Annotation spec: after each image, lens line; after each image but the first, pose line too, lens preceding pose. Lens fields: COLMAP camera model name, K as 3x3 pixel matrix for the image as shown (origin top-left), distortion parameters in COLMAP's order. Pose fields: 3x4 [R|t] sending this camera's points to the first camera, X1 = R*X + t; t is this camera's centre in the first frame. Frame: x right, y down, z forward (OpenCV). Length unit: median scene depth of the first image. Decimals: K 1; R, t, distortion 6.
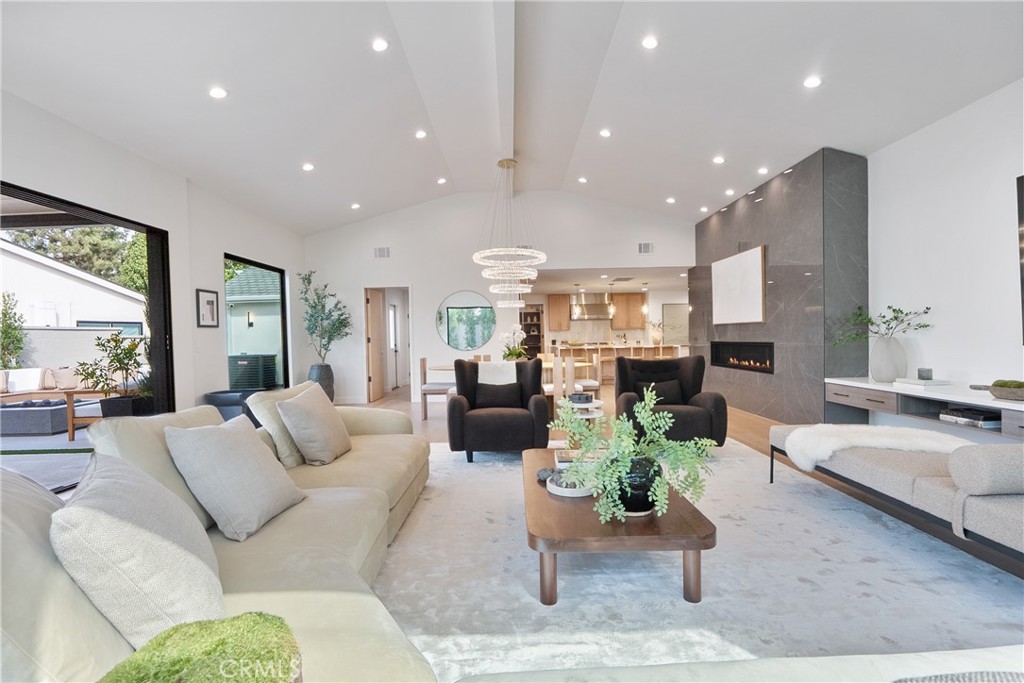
lens RADIAL K [[468.8, 0, 532.6], [0, 468.8, 347.4], [0, 0, 1]] dist [0.001233, 0.000078]
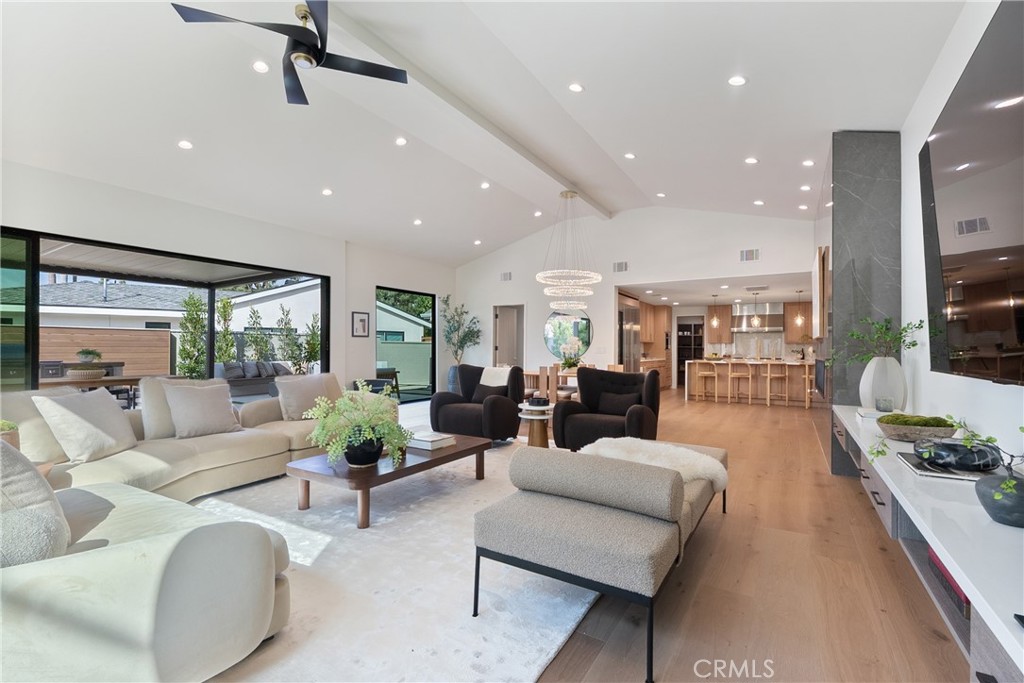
lens RADIAL K [[468.8, 0, 532.6], [0, 468.8, 347.4], [0, 0, 1]] dist [0.001233, 0.000078]
pose [[0.853976, 0.022319, -0.519833, 0.412865], [-0.033830, 0.999347, -0.012669, -0.006226], [0.519211, 0.028405, 0.854174, 0.001602]]
